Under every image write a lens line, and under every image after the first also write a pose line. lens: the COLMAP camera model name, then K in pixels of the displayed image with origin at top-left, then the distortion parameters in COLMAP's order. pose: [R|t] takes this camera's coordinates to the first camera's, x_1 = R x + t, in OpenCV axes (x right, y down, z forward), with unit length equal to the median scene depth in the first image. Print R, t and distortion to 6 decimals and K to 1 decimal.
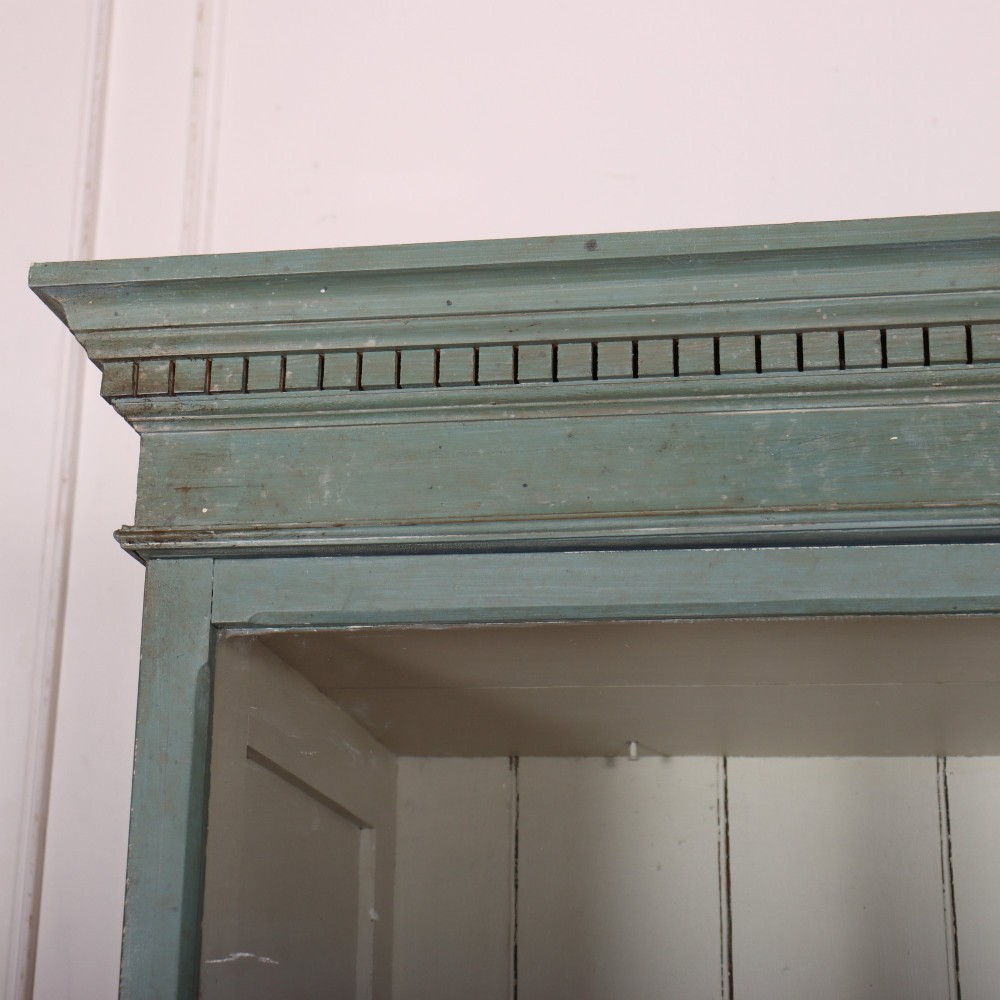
lens RADIAL K [[1988.3, 0, 406.0], [0, 1988.3, 499.5], [0, 0, 1]] dist [0.042561, 0.140912]
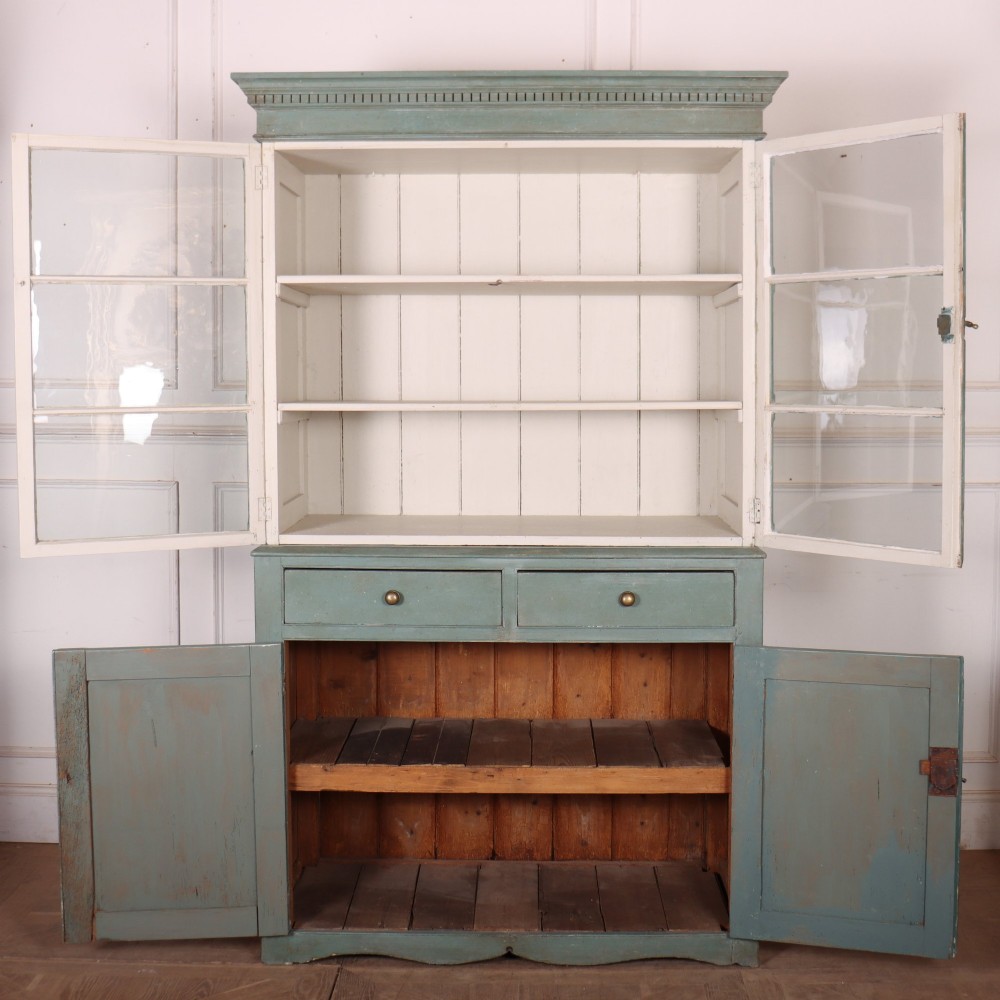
lens RADIAL K [[1702.6, 0, 500.0], [0, 1702.6, 500.0], [0, 0, 1]] dist [-0.093825, -0.040273]
pose [[0.984854, -0.041007, 0.168468, -0.271209], [-0.023870, 0.930313, 0.365988, -0.611864], [-0.171736, -0.364466, 0.915244, -2.777298]]
